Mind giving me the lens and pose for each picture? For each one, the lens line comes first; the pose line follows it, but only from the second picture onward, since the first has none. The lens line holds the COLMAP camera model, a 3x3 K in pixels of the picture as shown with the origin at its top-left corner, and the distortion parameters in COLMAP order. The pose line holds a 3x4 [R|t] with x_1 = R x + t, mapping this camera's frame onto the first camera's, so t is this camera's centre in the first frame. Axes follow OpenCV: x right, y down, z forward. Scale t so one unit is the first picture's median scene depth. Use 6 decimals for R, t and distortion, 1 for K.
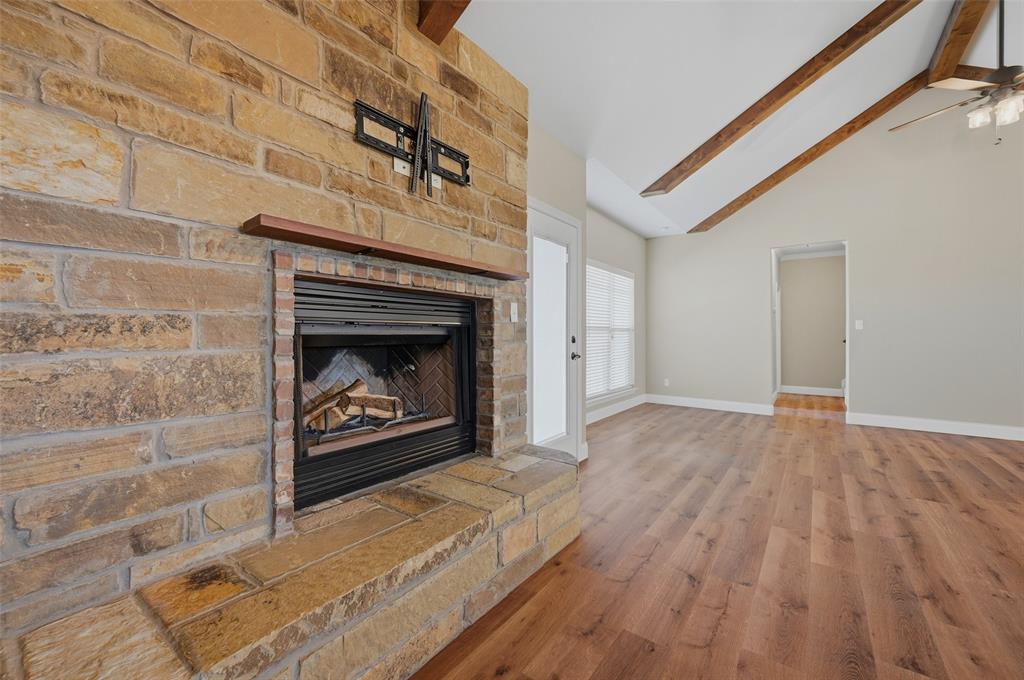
lens RADIAL K [[411.7, 0, 519.5], [0, 411.7, 330.1], [0, 0, 1]] dist [-0.001075, -0.000188]
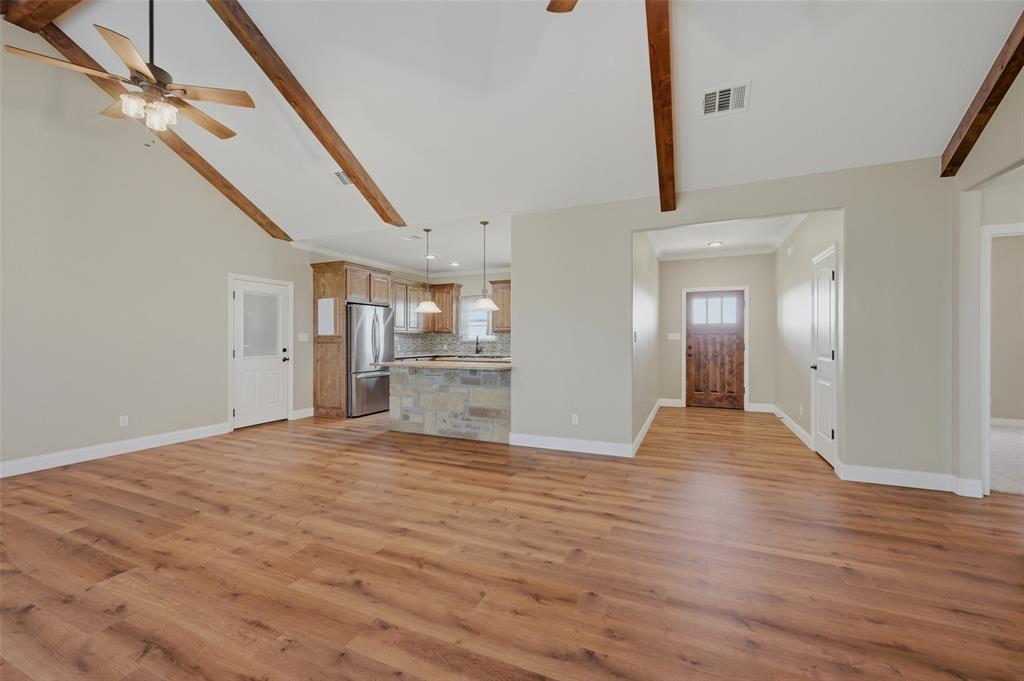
lens RADIAL K [[411.7, 0, 512.9], [0, 411.7, 339.6], [0, 0, 1]] dist [-0.001075, -0.000188]
pose [[-0.212584, -0.004473, 0.977132, 0.146067], [-0.014054, 0.999900, 0.001520, -0.050156], [-0.977042, -0.013410, -0.212626, 0.654433]]
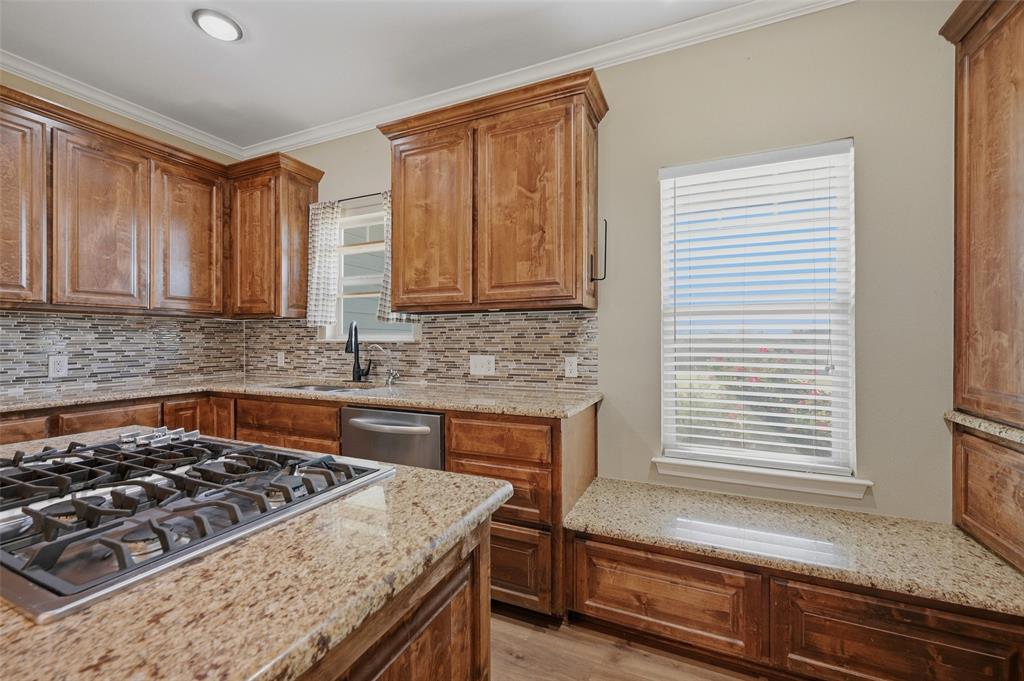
lens RADIAL K [[411.7, 0, 515.8], [0, 411.7, 339.9], [0, 0, 1]] dist [-0.001075, -0.000188]
pose [[-0.203099, -0.005541, 0.979143, 3.282808], [-0.014033, 0.999898, 0.002748, -0.037460], [-0.979058, -0.013182, -0.203156, -0.201123]]
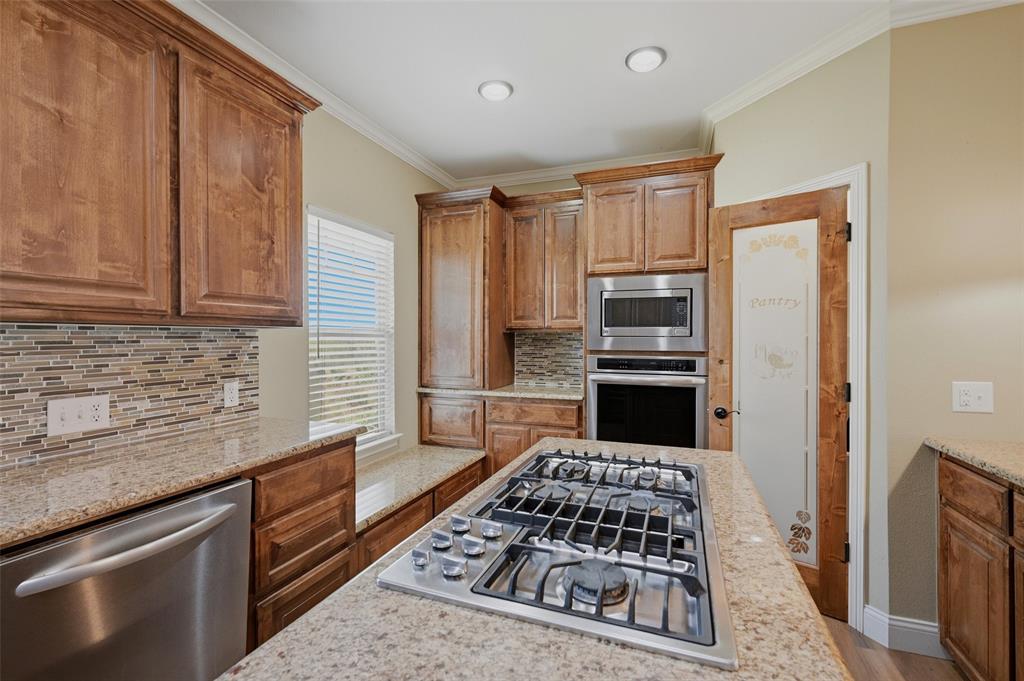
lens RADIAL K [[440.3, 0, 515.3], [0, 440.3, 338.0], [0, 0, 1]] dist [-0.002104, 0.000498]
pose [[-0.965422, -0.005864, -0.260627, 4.027445], [-0.002521, 0.999910, -0.013160, -0.083467], [0.260681, -0.012048, -0.965350, 0.619329]]
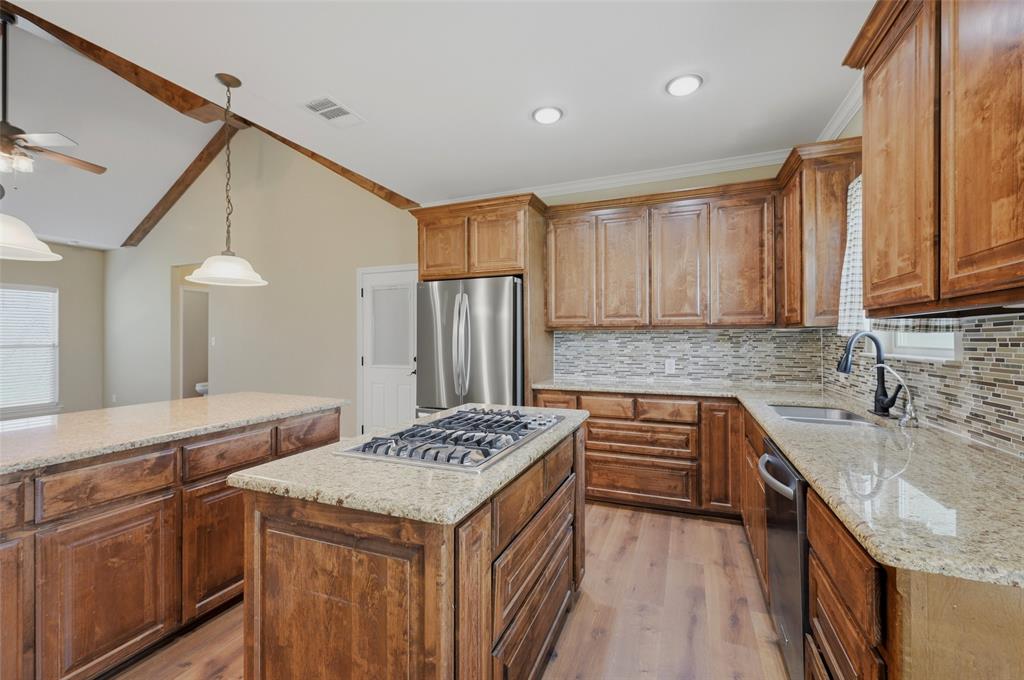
lens RADIAL K [[426.1, 0, 517.6], [0, 426.1, 333.3], [0, 0, 1]] dist [0.001754, -0.000244]
pose [[0.970615, -0.004322, 0.240598, 3.674769], [0.003859, 0.999990, 0.002394, -0.088726], [-0.240606, -0.001395, 0.970622, -0.776048]]
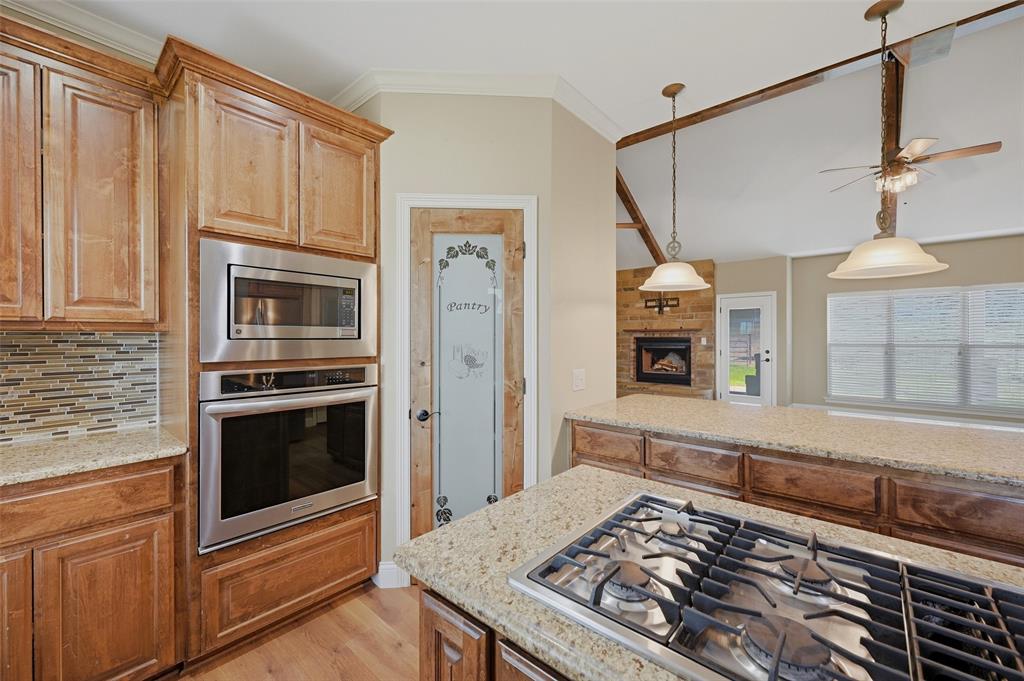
lens RADIAL K [[411.7, 0, 511.4], [0, 411.7, 338.2], [0, 0, 1]] dist [-0.001075, -0.000188]
pose [[-0.090746, -0.002125, -0.995872, 4.143106], [0.013999, 0.999896, -0.003409, -0.101182], [0.995776, -0.014251, -0.090707, -0.125317]]
